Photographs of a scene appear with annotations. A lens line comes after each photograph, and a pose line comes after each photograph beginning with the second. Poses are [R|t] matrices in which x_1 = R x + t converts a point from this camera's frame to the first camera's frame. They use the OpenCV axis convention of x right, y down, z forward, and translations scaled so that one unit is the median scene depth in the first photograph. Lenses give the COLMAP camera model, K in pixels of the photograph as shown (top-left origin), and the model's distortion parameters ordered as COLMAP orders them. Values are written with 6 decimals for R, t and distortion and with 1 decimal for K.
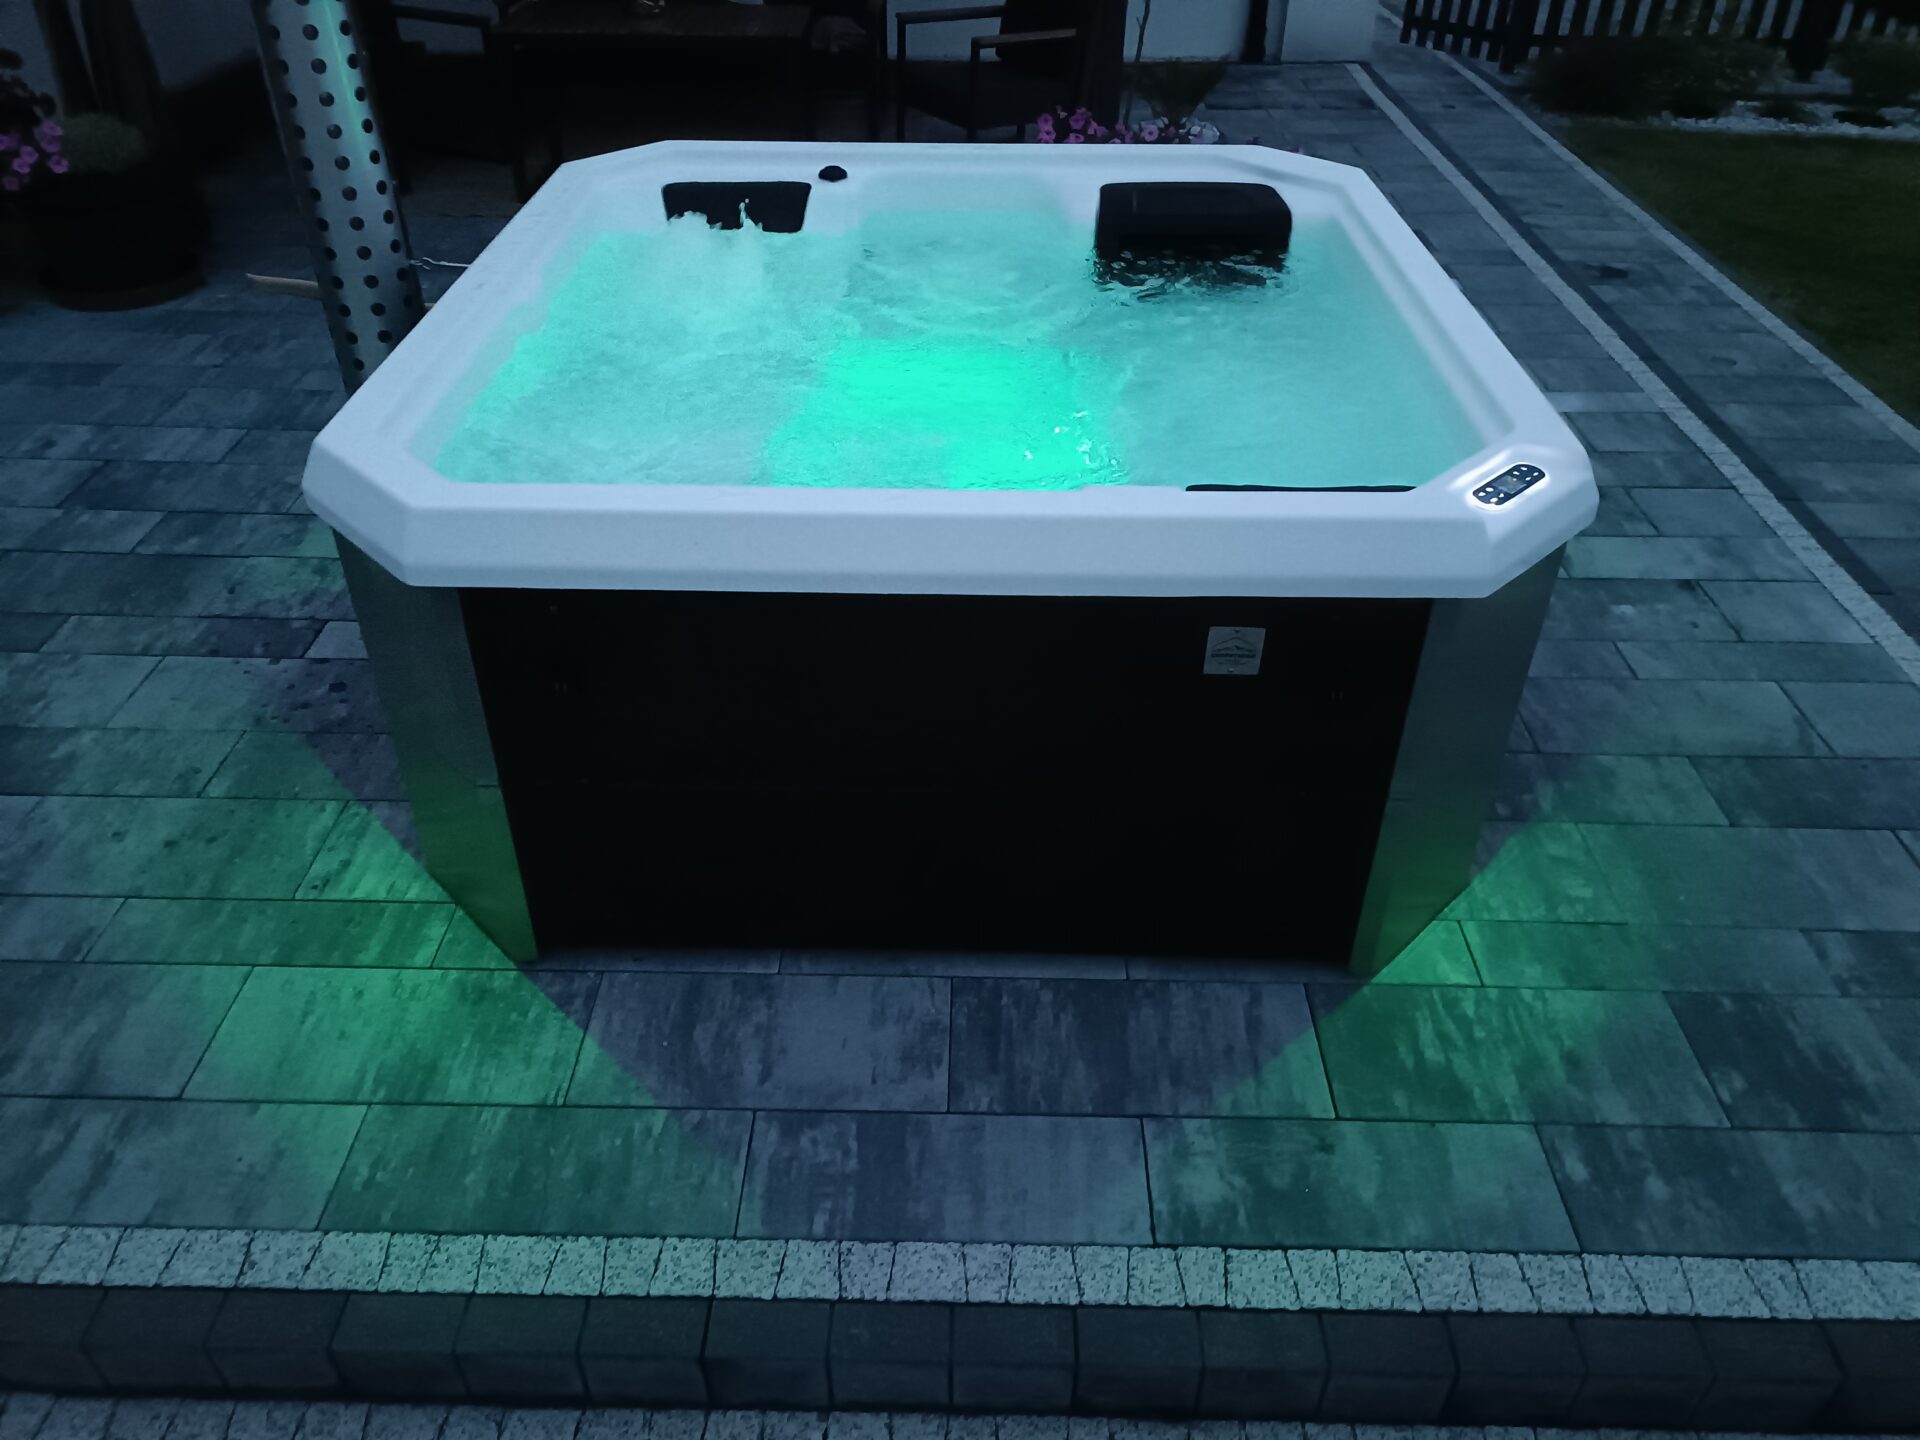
lens RADIAL K [[1414.9, 0, 952.8], [0, 1414.9, 714.0], [0, 0, 1]] dist [0.020096, -0.007183]
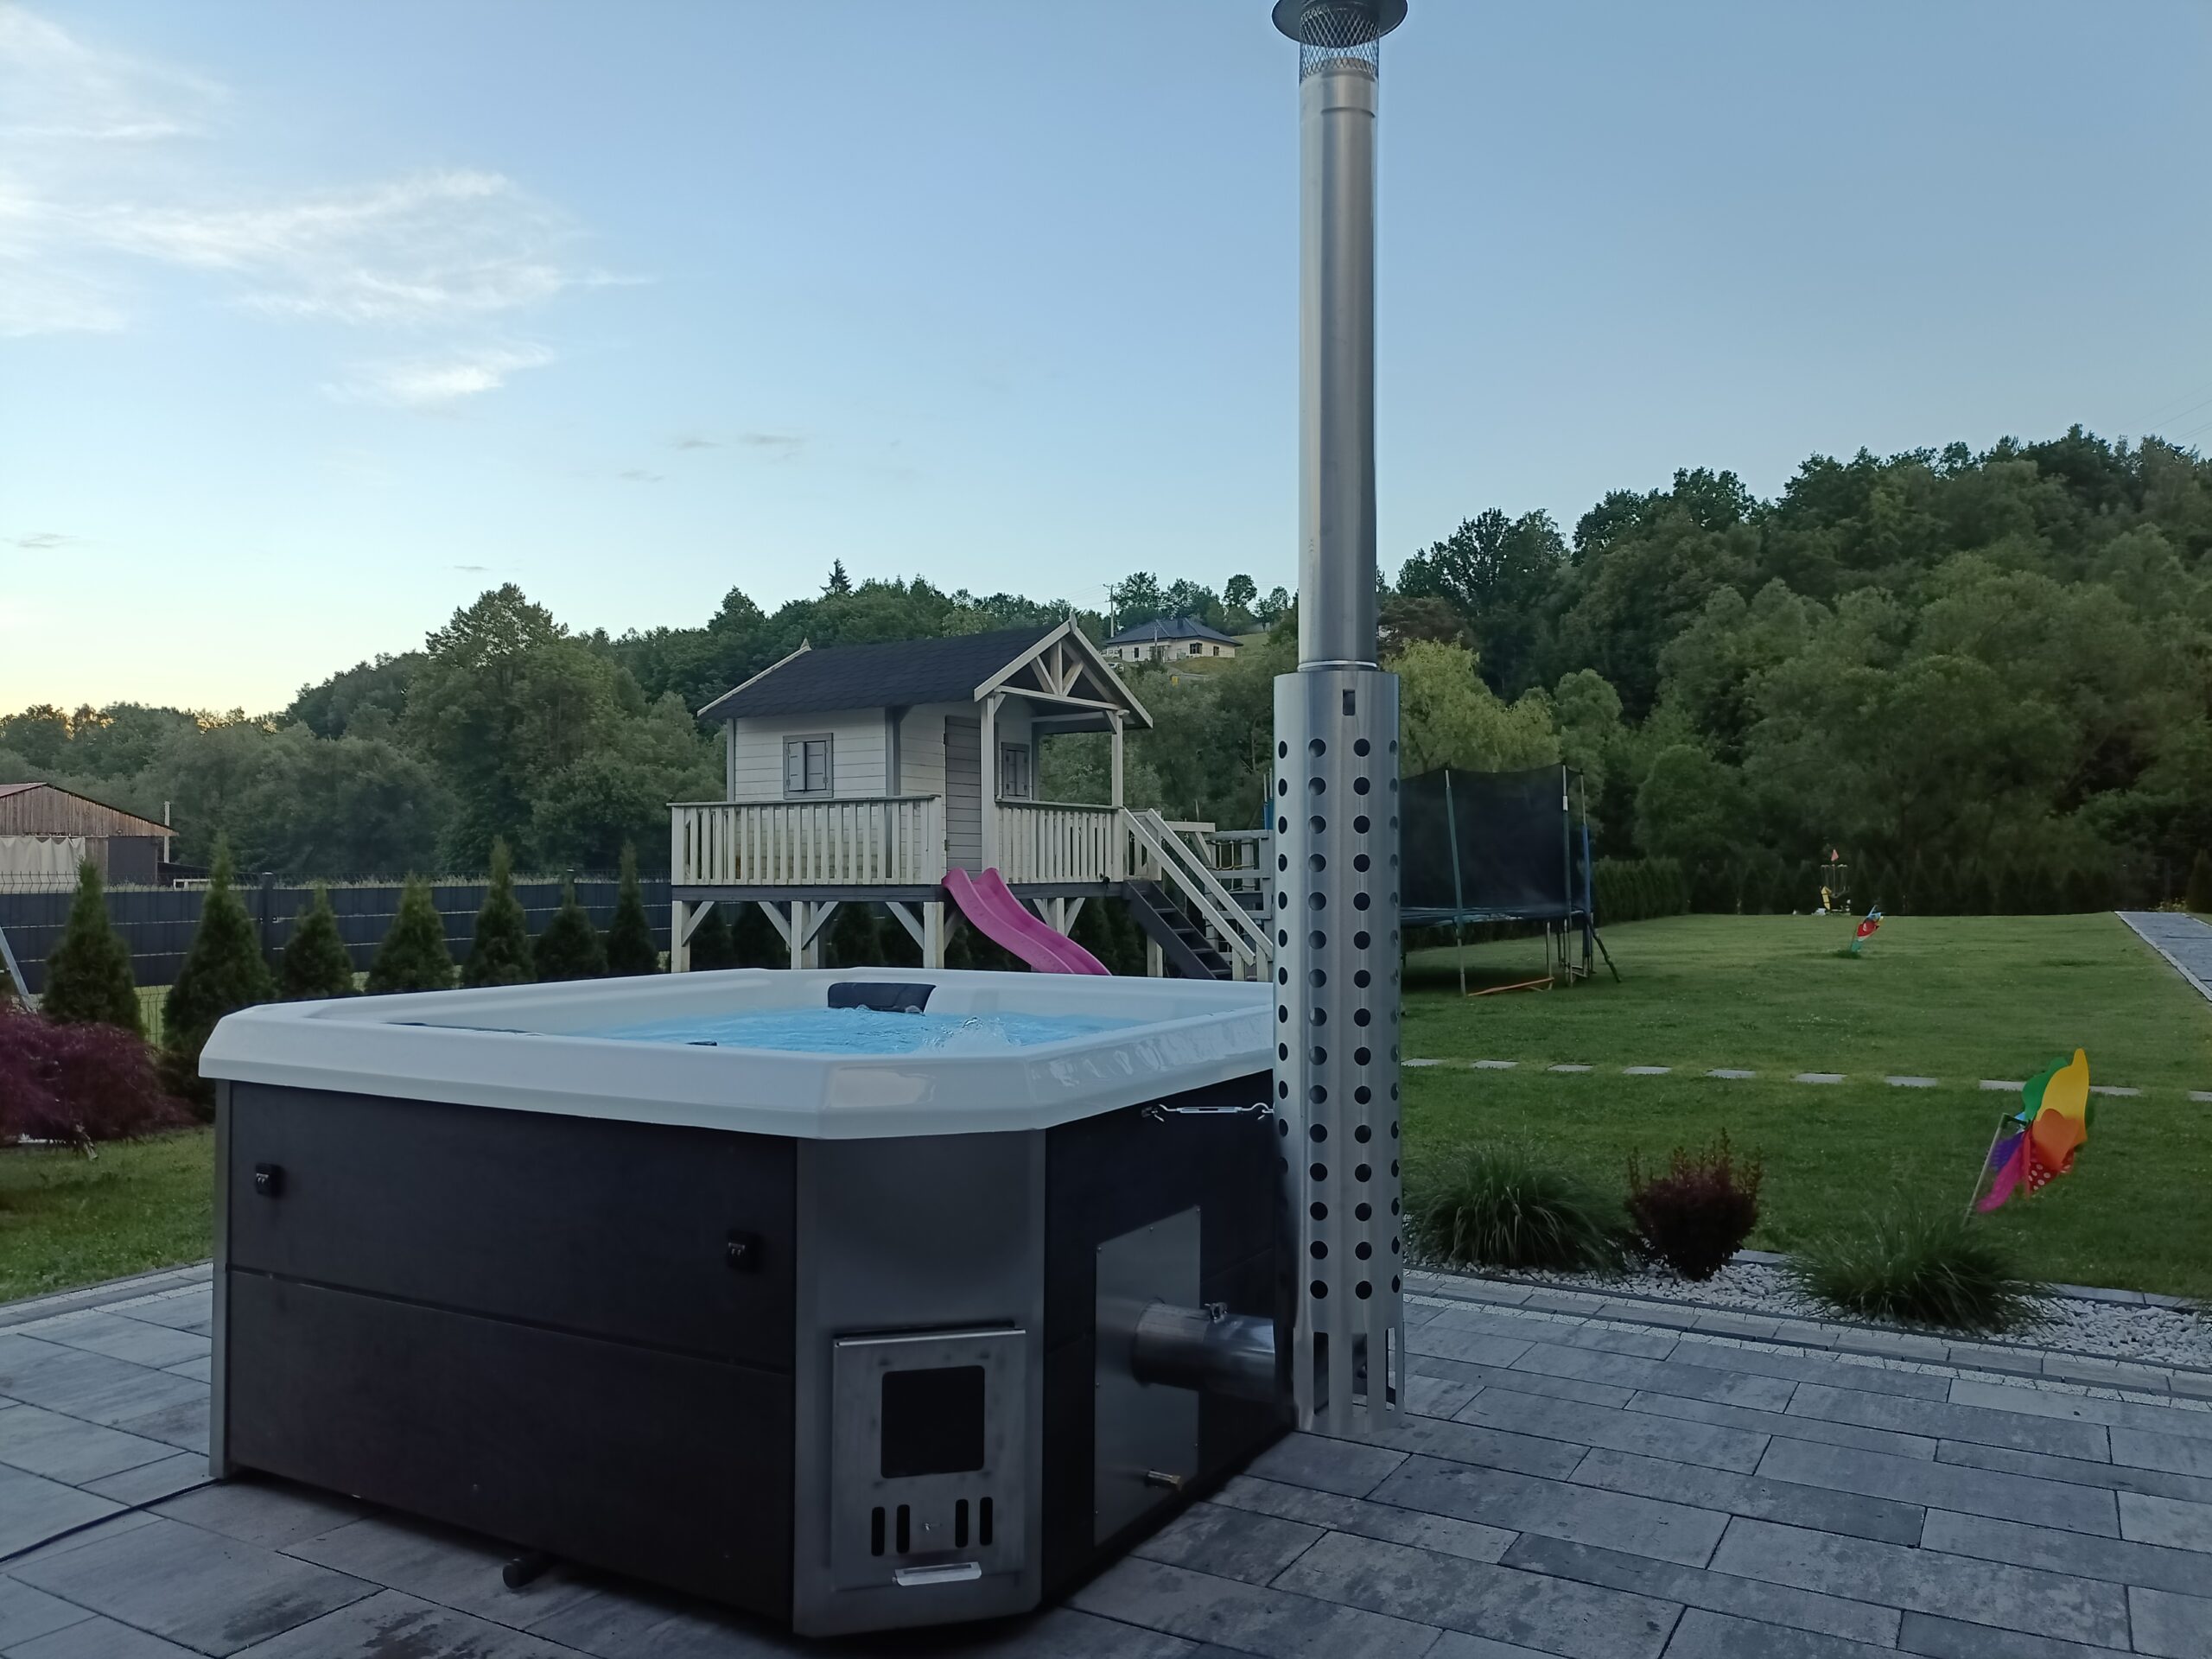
lens RADIAL K [[1641.1, 0, 1095.8], [0, 1641.1, 829.0], [0, 0, 1]] dist [0.029270, -0.009510]
pose [[-0.877432, 0.006179, 0.479661, -0.933566], [0.273906, 0.827340, 0.490391, -1.172847], [-0.393813, 0.561667, -0.727627, 2.074224]]
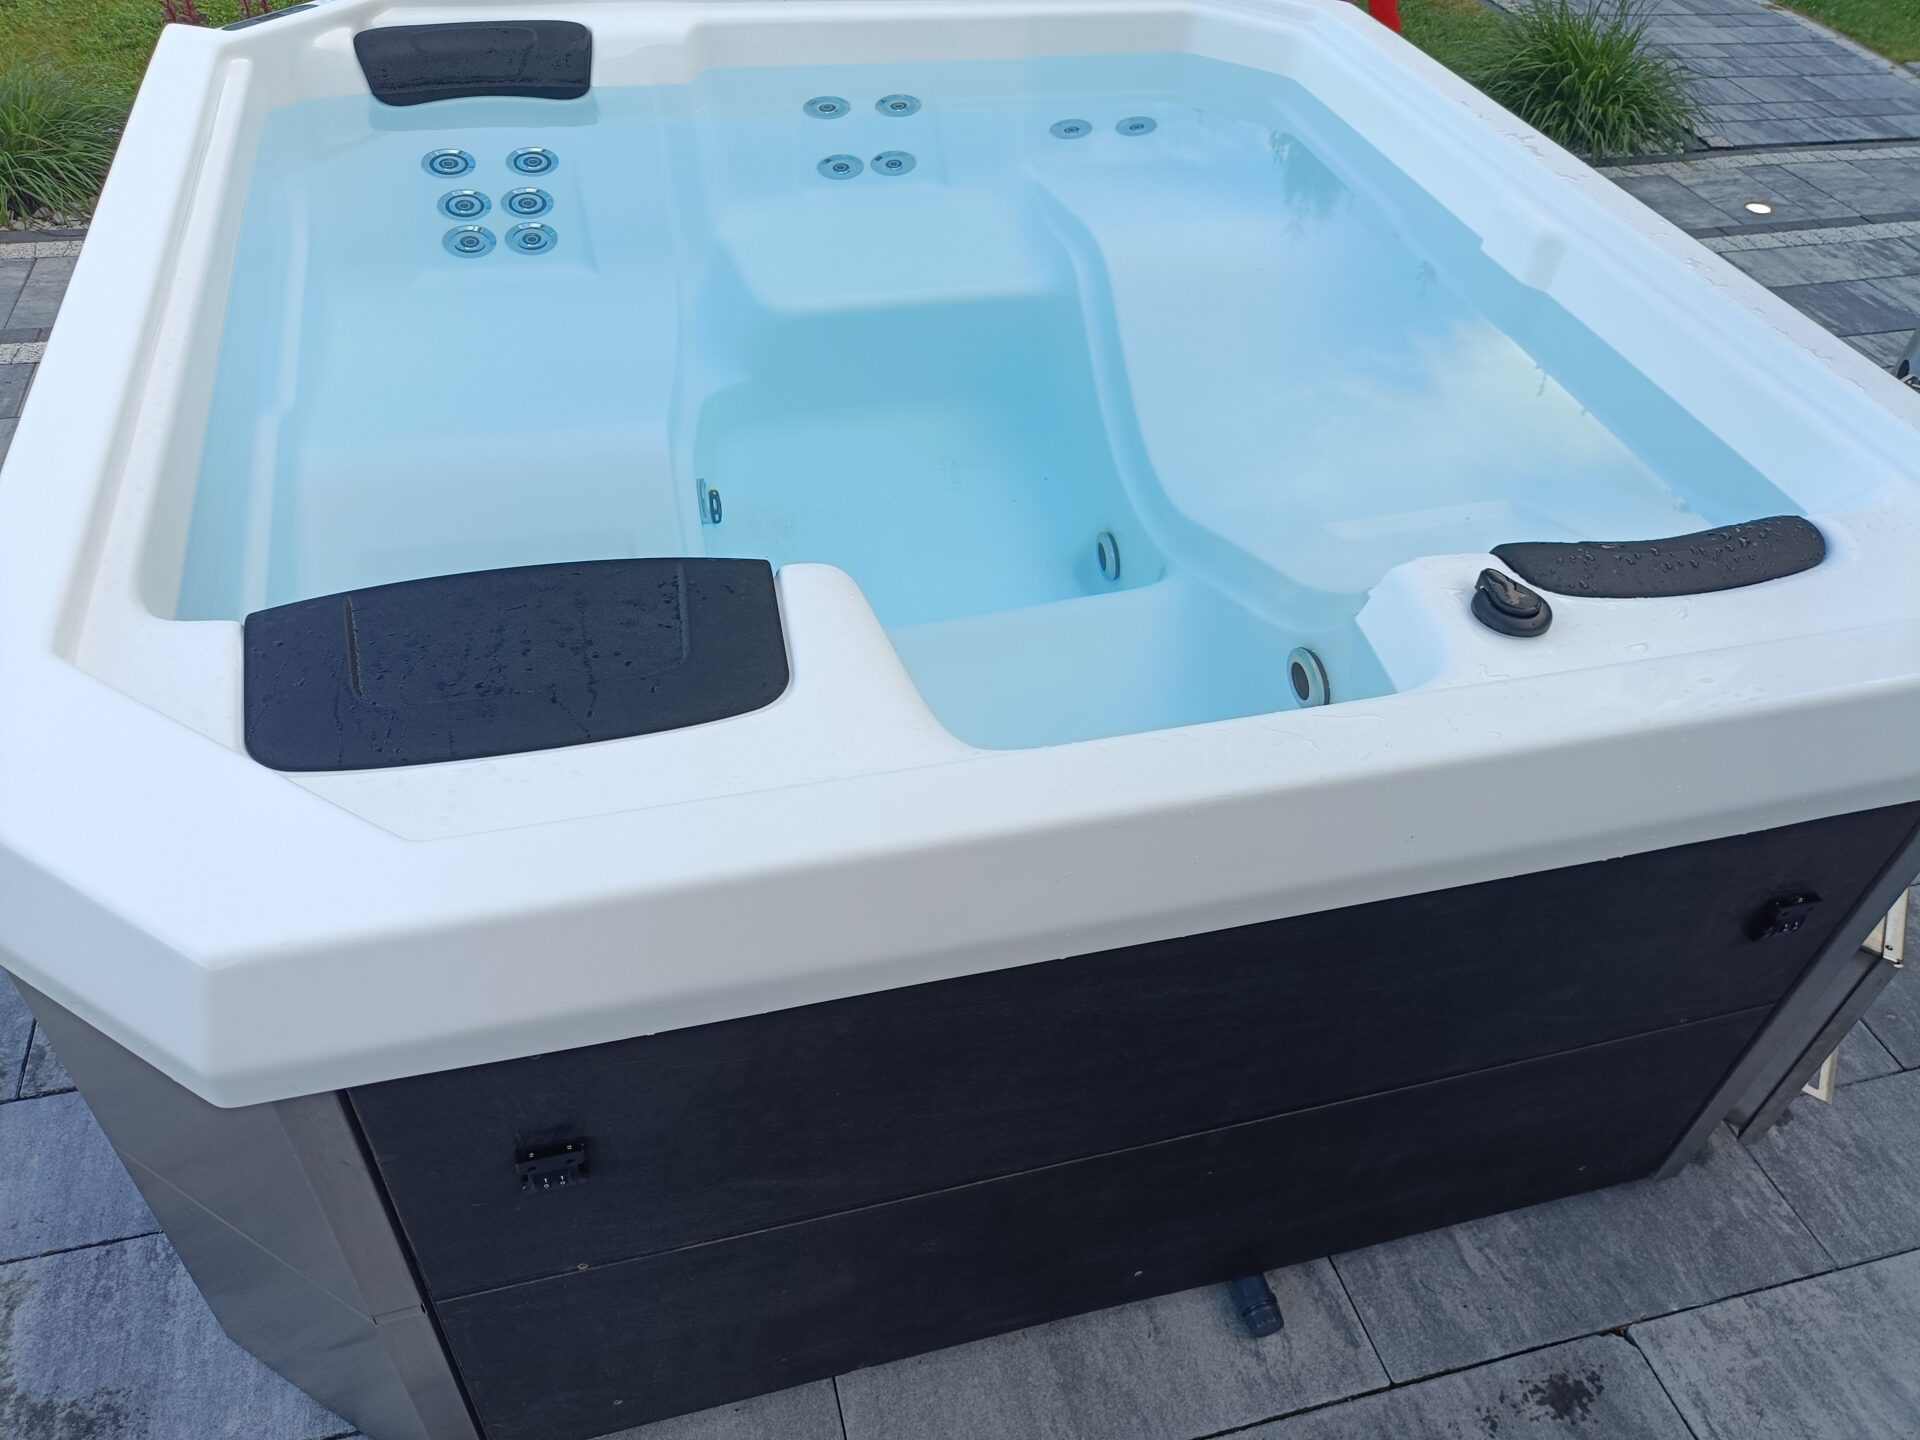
lens RADIAL K [[1437.1, 0, 958.6], [0, 1437.1, 714.8], [0, 0, 1]] dist [0.002187, 0.003221]
pose [[-0.956334, 0.142884, -0.254968, 0.216498], [-0.221486, 0.214913, 0.951187, -0.994207], [0.190705, 0.966125, -0.173882, 1.512879]]
